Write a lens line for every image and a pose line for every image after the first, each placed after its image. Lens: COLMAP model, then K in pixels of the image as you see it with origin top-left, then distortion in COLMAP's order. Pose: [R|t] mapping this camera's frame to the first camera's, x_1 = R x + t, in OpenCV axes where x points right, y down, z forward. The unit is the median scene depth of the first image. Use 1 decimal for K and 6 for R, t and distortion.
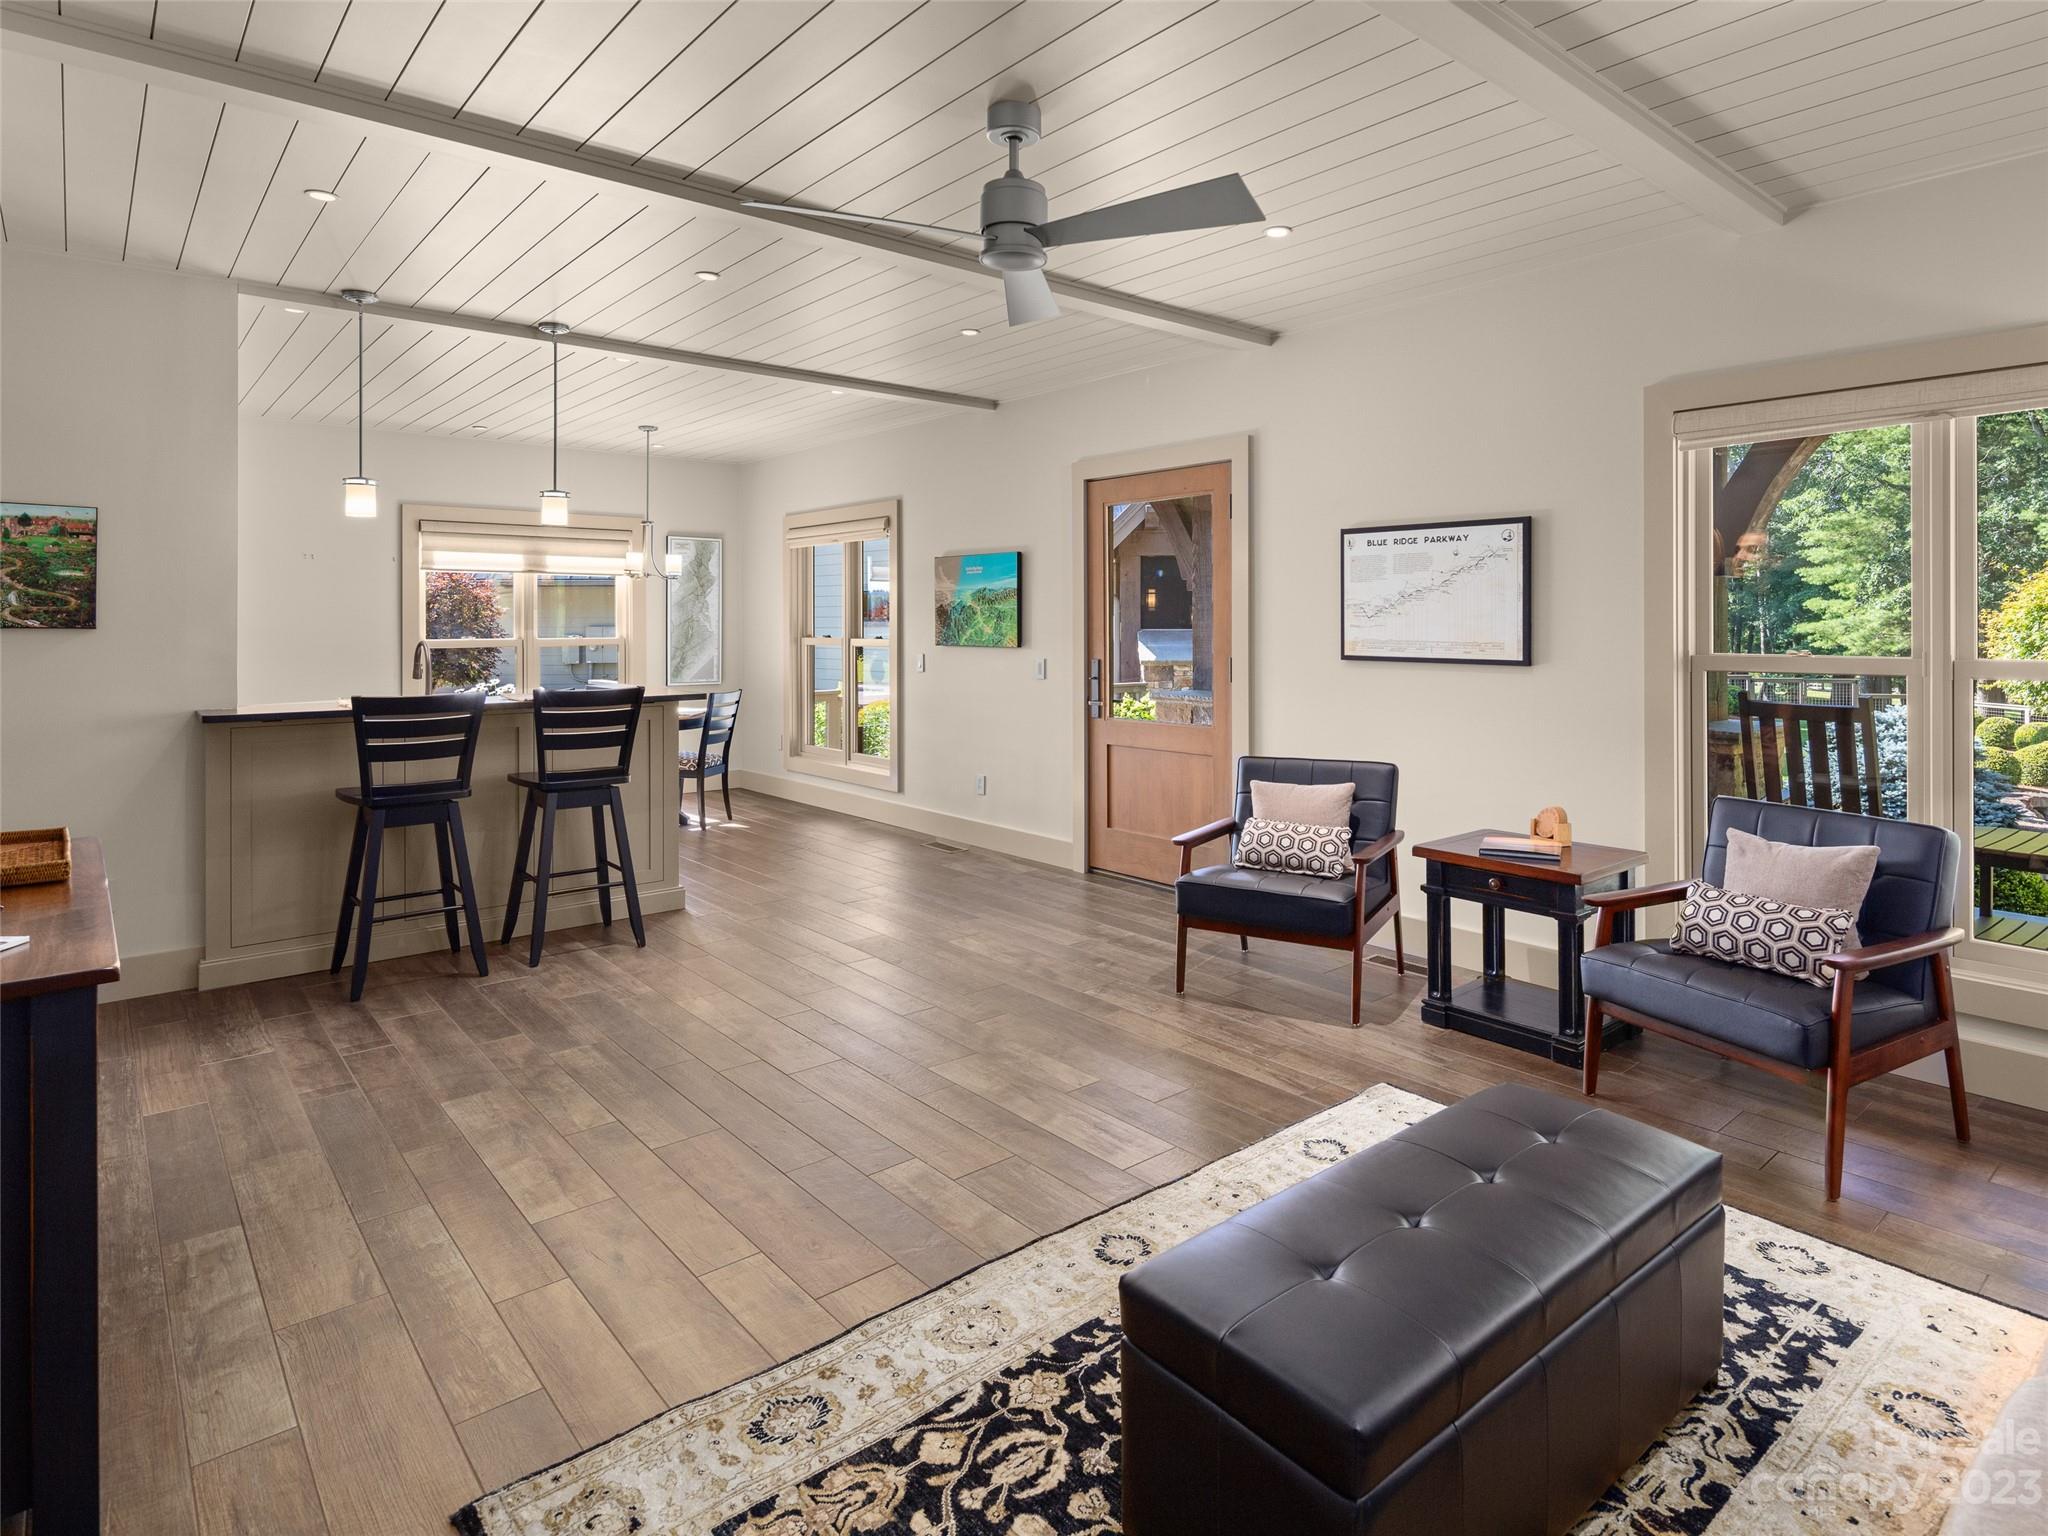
lens RADIAL K [[1123.1, 0, 1064.9], [0, 1123.1, 765.4], [0, 0, 1]] dist [-0.000852, 0.000098]
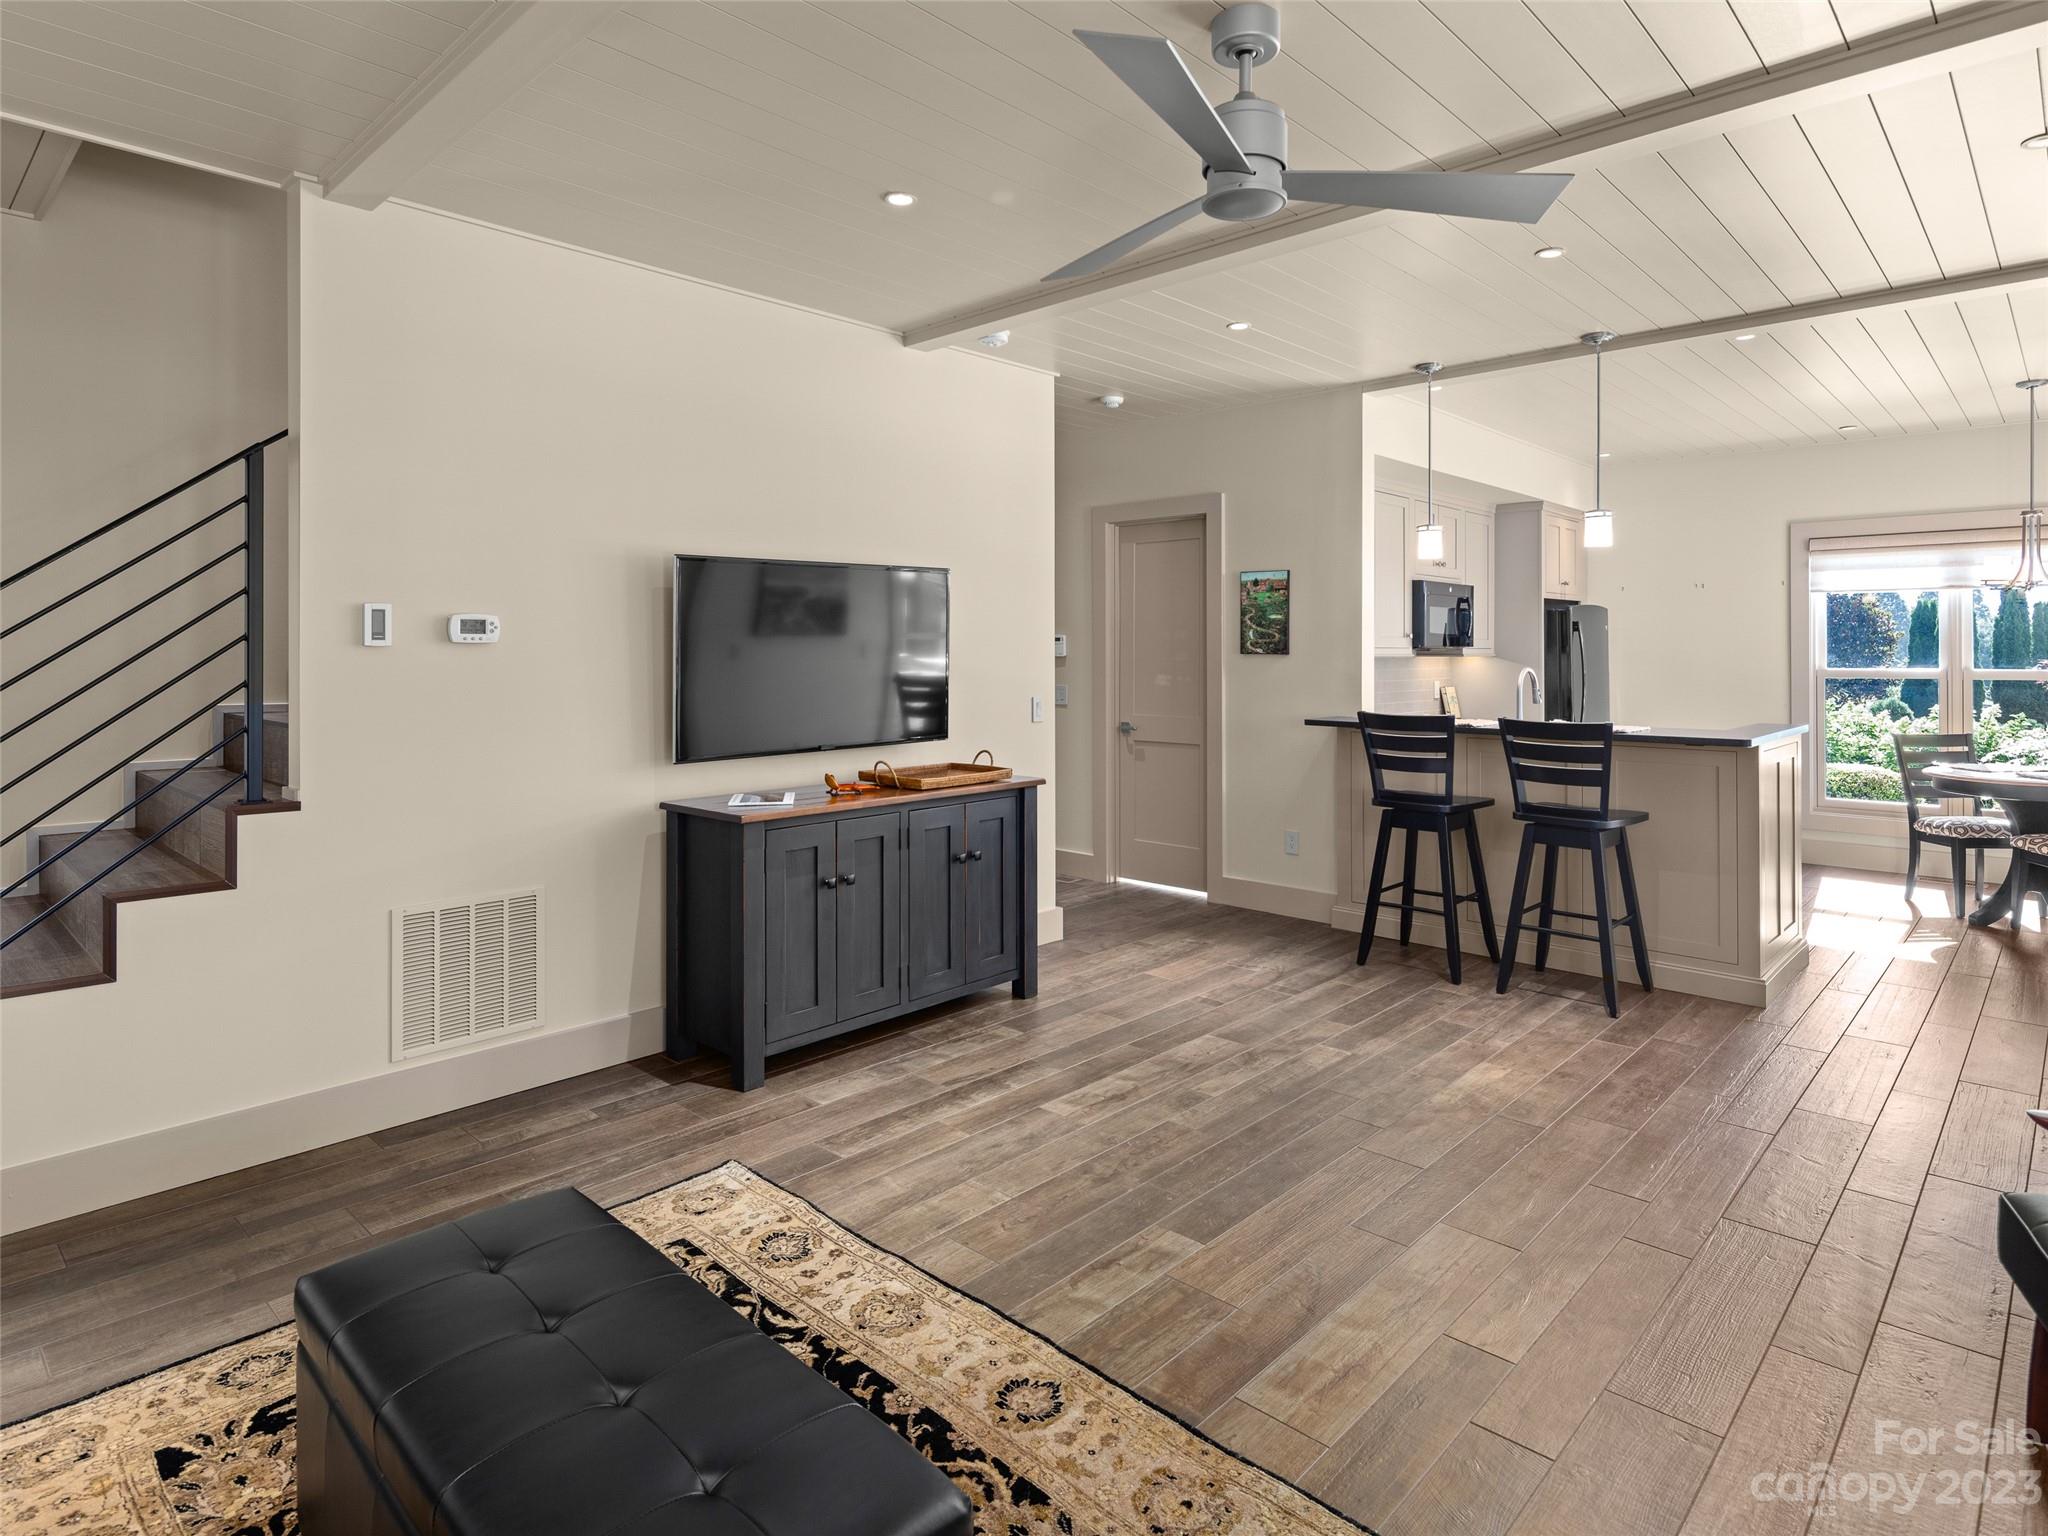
lens RADIAL K [[1123.1, 0, 1064.9], [0, 1123.1, 765.4], [0, 0, 1]] dist [-0.000852, 0.000098]
pose [[0.107781, 0.100590, -0.989073, 0.927688], [-0.125372, 0.988301, 0.086849, -0.121930], [0.986238, 0.114642, 0.119131, 0.975902]]
